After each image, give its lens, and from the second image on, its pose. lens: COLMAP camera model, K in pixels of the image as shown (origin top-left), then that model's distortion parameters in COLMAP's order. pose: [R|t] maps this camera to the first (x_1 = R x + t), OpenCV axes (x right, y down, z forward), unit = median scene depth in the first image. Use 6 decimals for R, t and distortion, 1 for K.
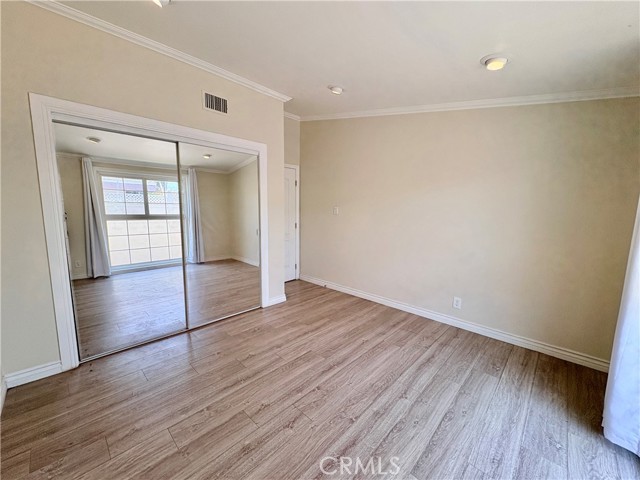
lens RADIAL K [[255.9, 0, 319.5], [0, 255.9, 239.3], [0, 0, 1]] dist [-0.002906, 0.000451]
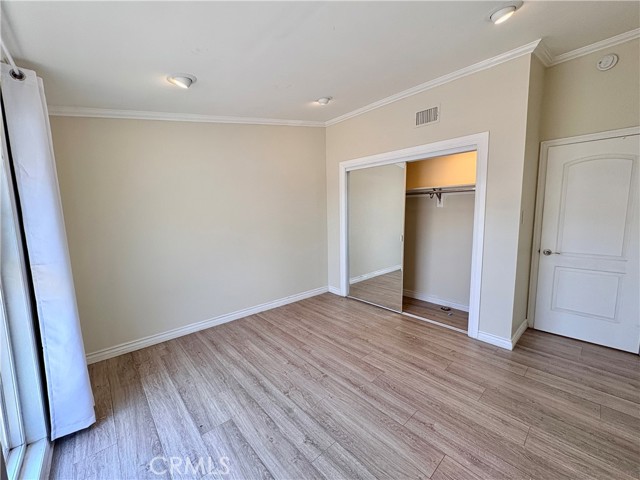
lens RADIAL K [[255.9, 0, 319.7], [0, 255.9, 241.3], [0, 0, 1]] dist [-0.002906, 0.000451]
pose [[-0.069496, 0.101885, -0.992366, 0.973592], [-0.110781, 0.987830, 0.109177, -0.110864], [0.991412, 0.117522, -0.057364, 0.901437]]
